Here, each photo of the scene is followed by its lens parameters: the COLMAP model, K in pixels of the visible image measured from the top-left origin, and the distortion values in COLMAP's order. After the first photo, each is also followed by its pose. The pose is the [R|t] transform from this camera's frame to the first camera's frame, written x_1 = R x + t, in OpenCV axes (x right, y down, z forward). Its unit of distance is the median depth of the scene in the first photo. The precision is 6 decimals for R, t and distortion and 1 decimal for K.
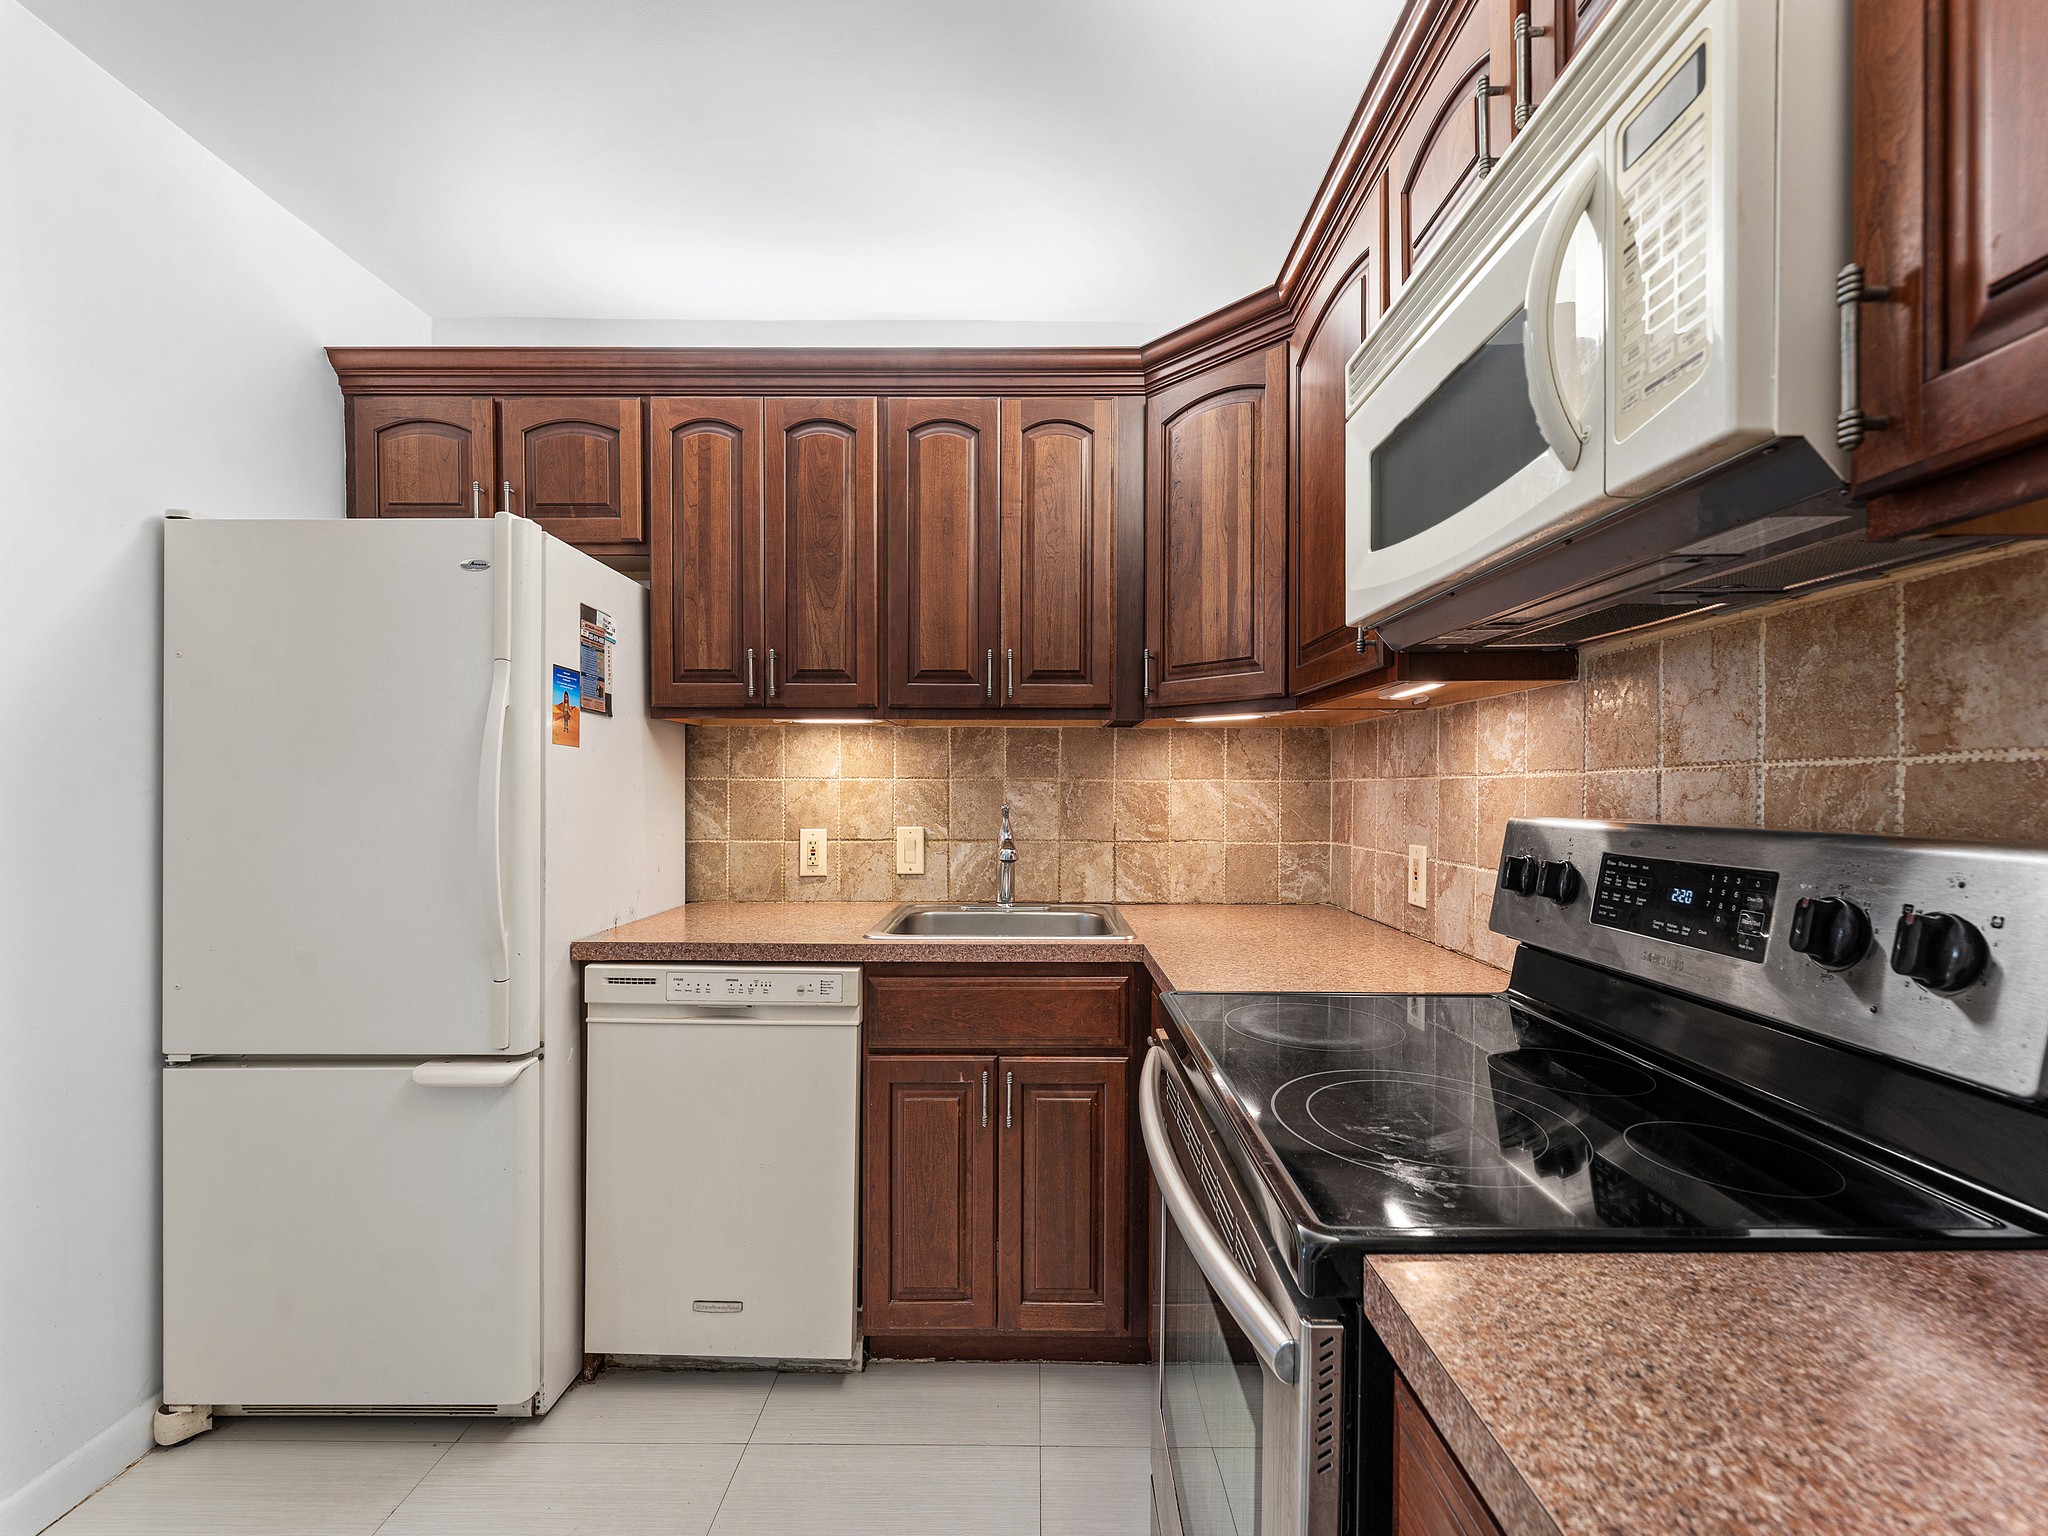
lens RADIAL K [[839.9, 0, 1039.7], [0, 839.9, 802.1], [0, 0, 1]] dist [-0.001463, 0.000096]
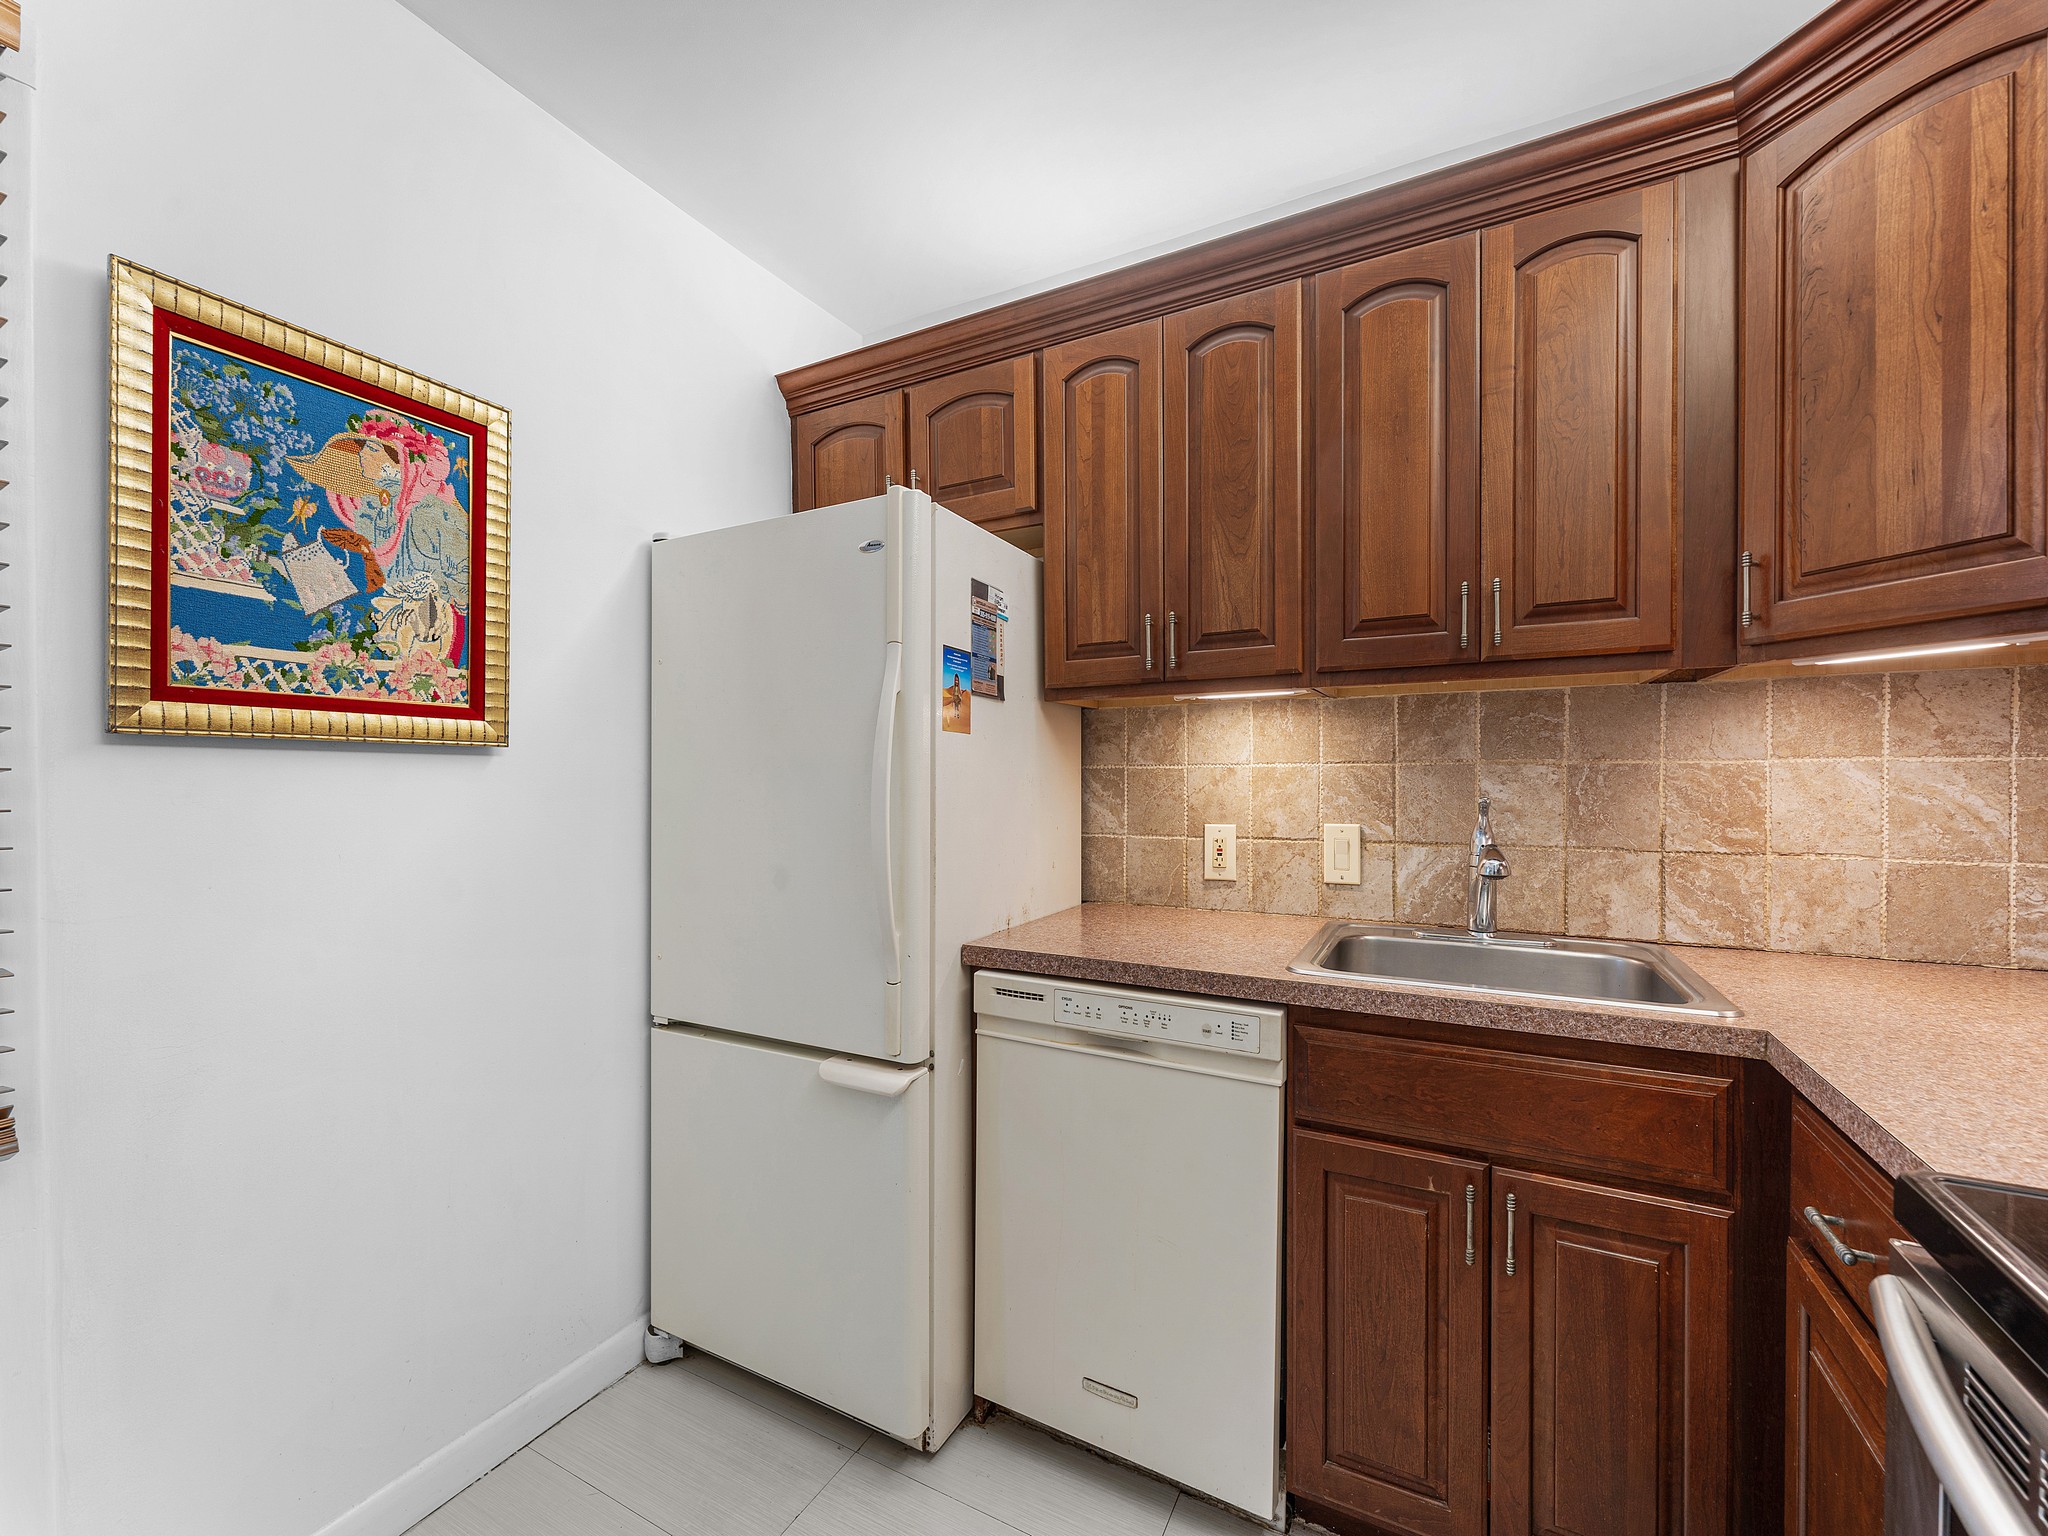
lens RADIAL K [[839.9, 0, 1017.6], [0, 839.9, 787.5], [0, 0, 1]] dist [-0.001463, 0.000096]
pose [[0.880948, -0.001075, -0.473211, -0.062850], [-0.000413, 0.999995, -0.003041, -0.003355], [0.473212, 0.002874, 0.880944, 0.204161]]
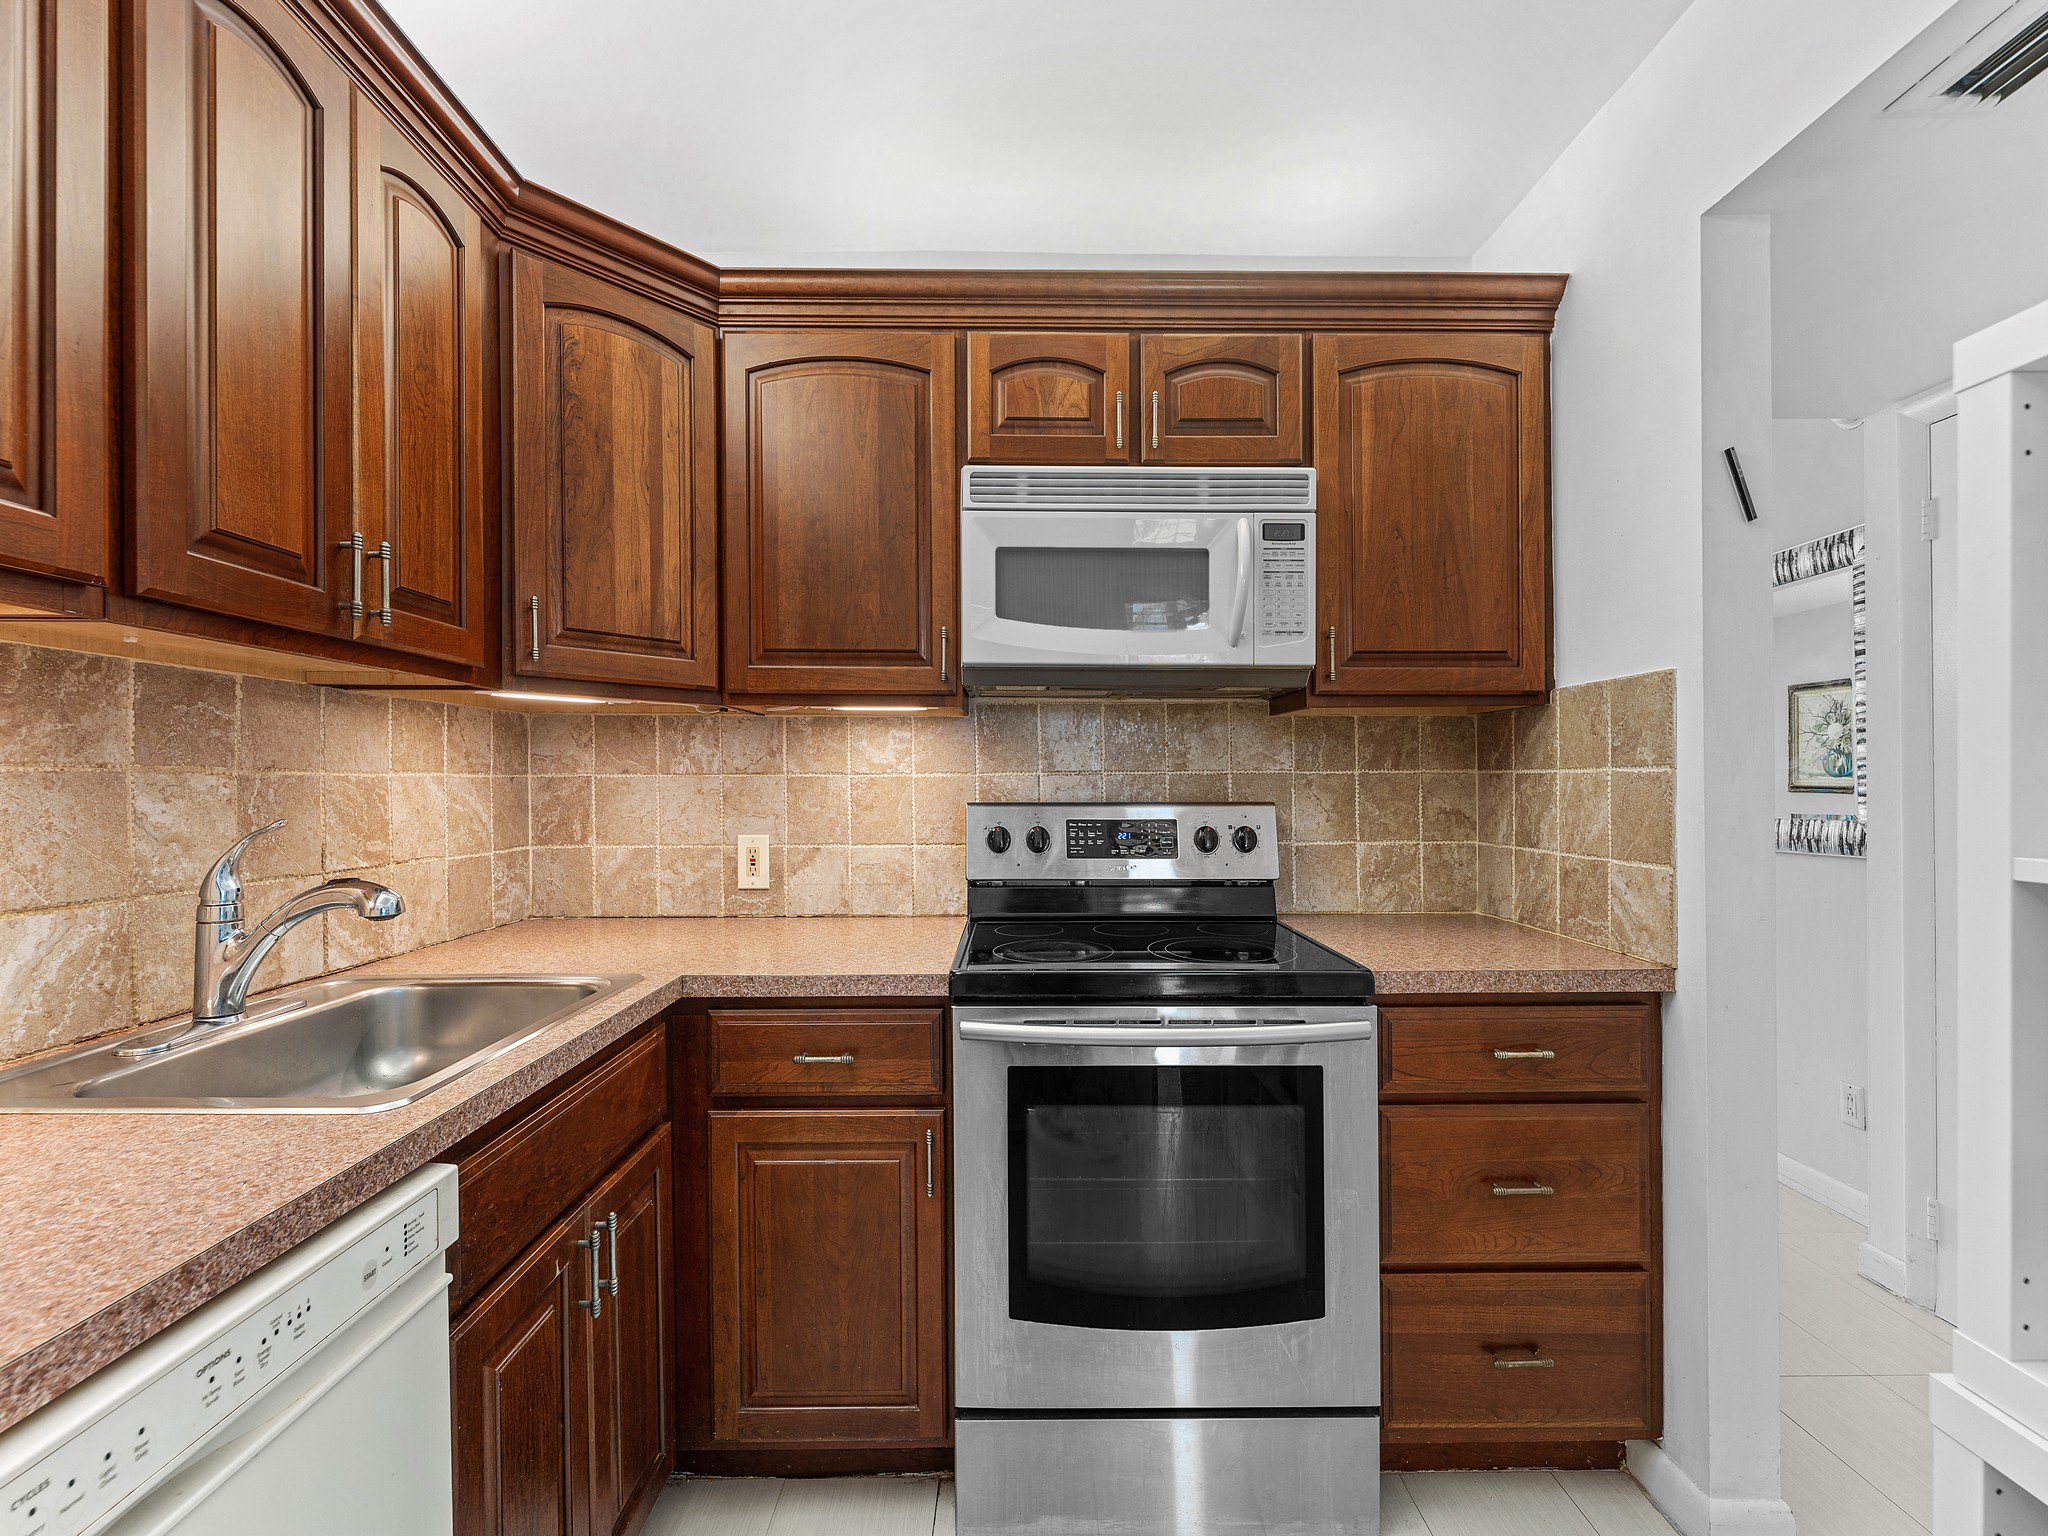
lens RADIAL K [[839.9, 0, 1024.0], [0, 839.9, 786.6], [0, 0, 1]] dist [-0.001463, 0.000096]
pose [[-0.005712, -0.007565, 0.999955, -0.669996], [0.016785, 0.999830, 0.007660, -0.015813], [-0.999843, 0.016828, -0.005584, 0.639748]]
